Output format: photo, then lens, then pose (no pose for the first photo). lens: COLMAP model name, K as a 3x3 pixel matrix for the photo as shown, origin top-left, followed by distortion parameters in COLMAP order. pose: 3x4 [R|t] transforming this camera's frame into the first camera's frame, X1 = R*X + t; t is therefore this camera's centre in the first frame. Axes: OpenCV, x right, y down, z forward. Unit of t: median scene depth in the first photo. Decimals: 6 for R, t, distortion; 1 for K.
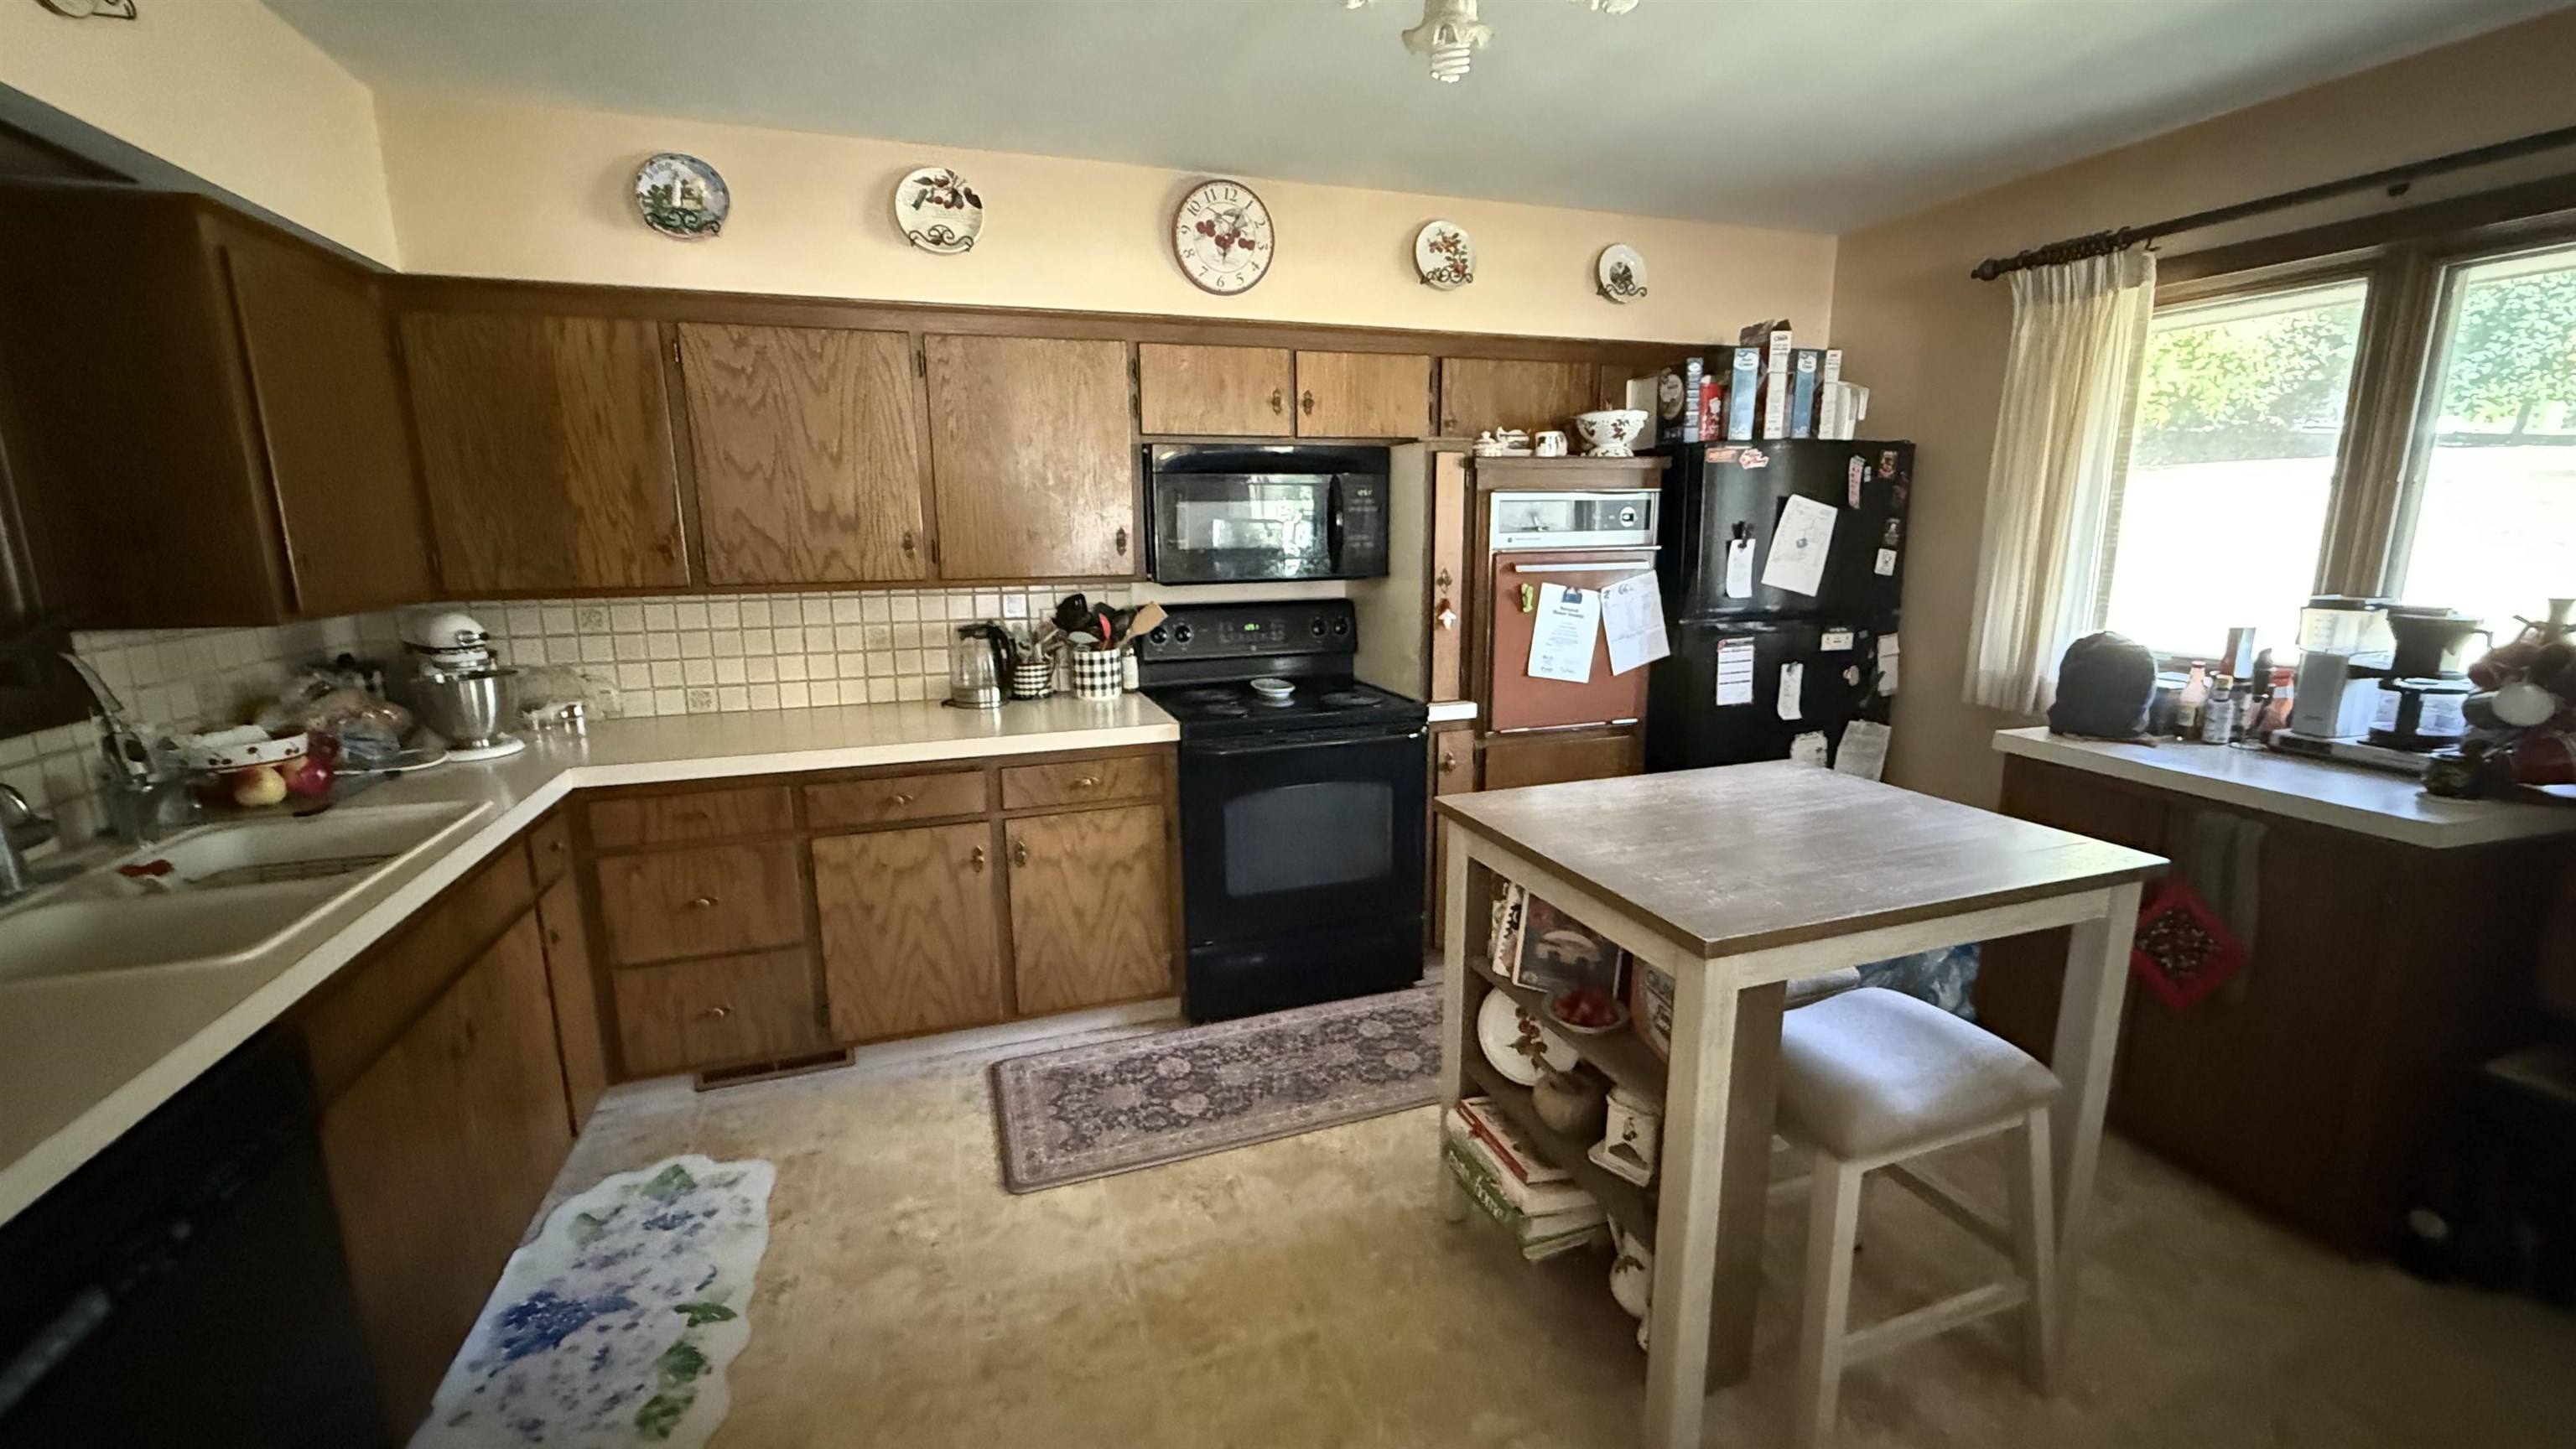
lens RADIAL K [[1024.9, 0, 1288.0], [0, 1024.9, 724.5], [0, 0, 1]] dist [-0.002151, 0.000286]
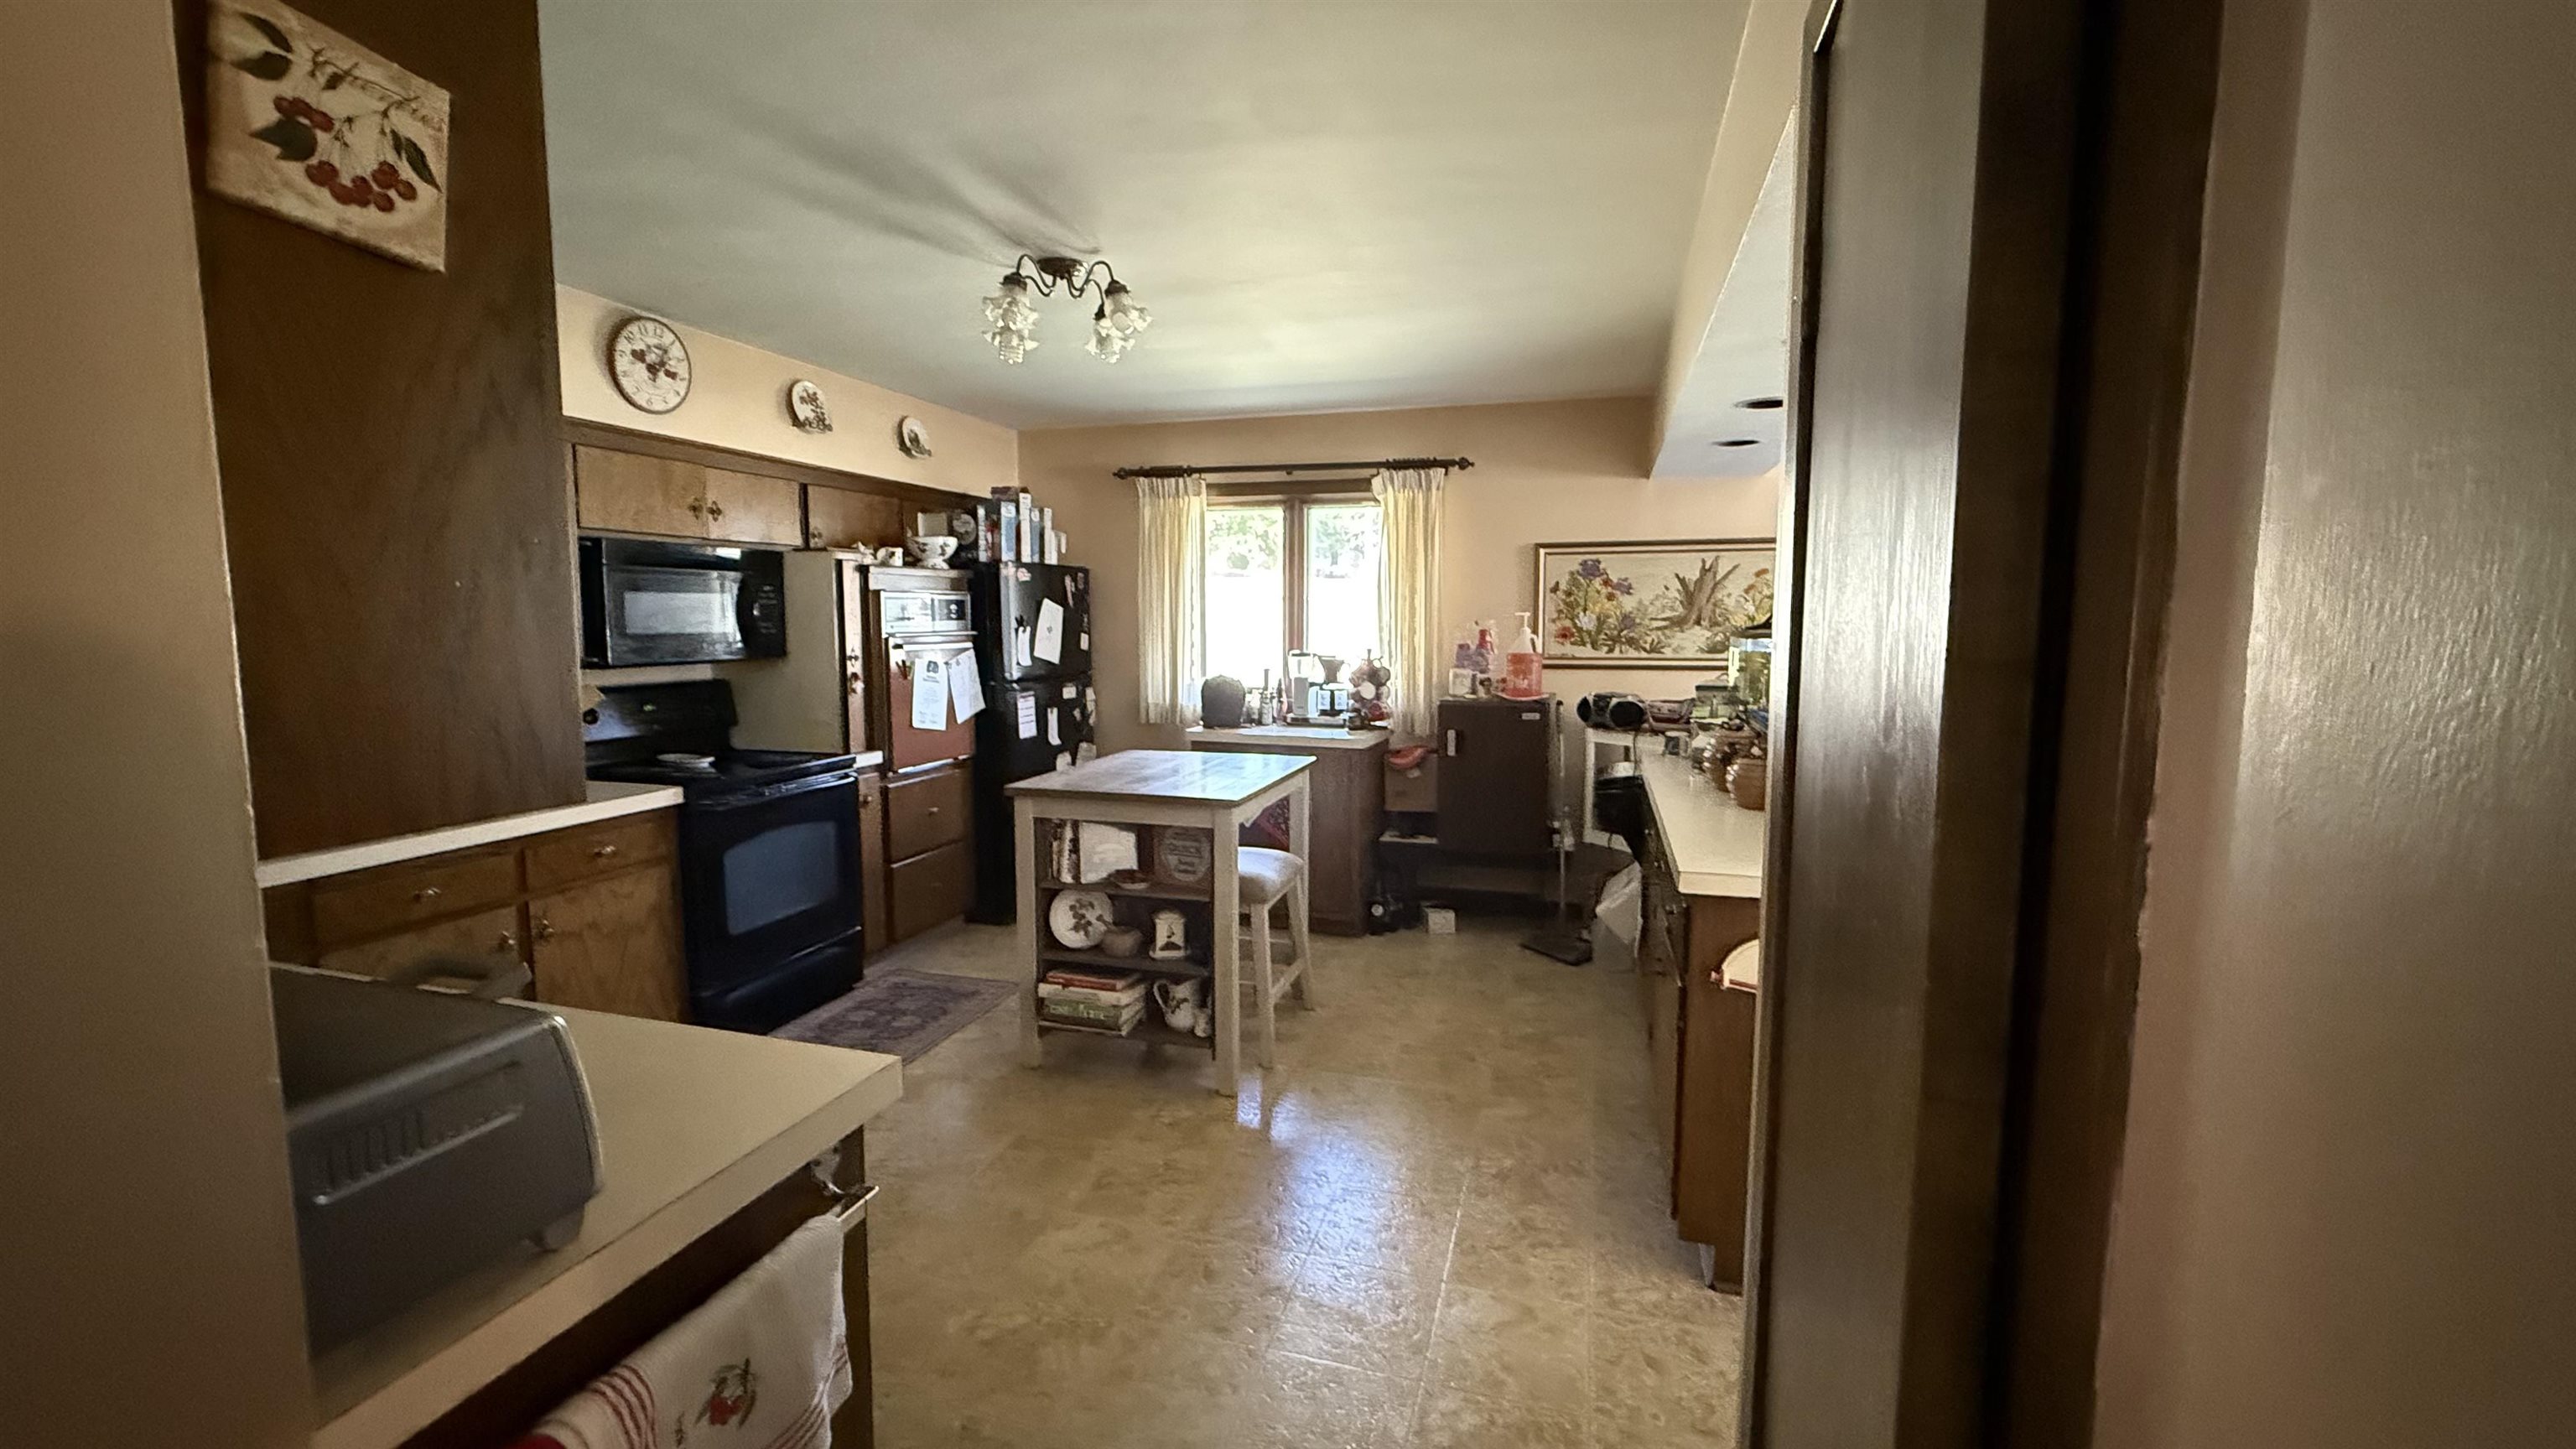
lens RADIAL K [[1021.2, 0, 1288.0], [0, 1021.2, 724.5], [0, 0, 1]] dist [0.000678, 0.000045]
pose [[0.582607, -0.075037, 0.809283, -0.565396], [0.150939, 0.988397, -0.017017, 0.046153], [-0.798615, 0.132066, 0.587173, -0.176323]]
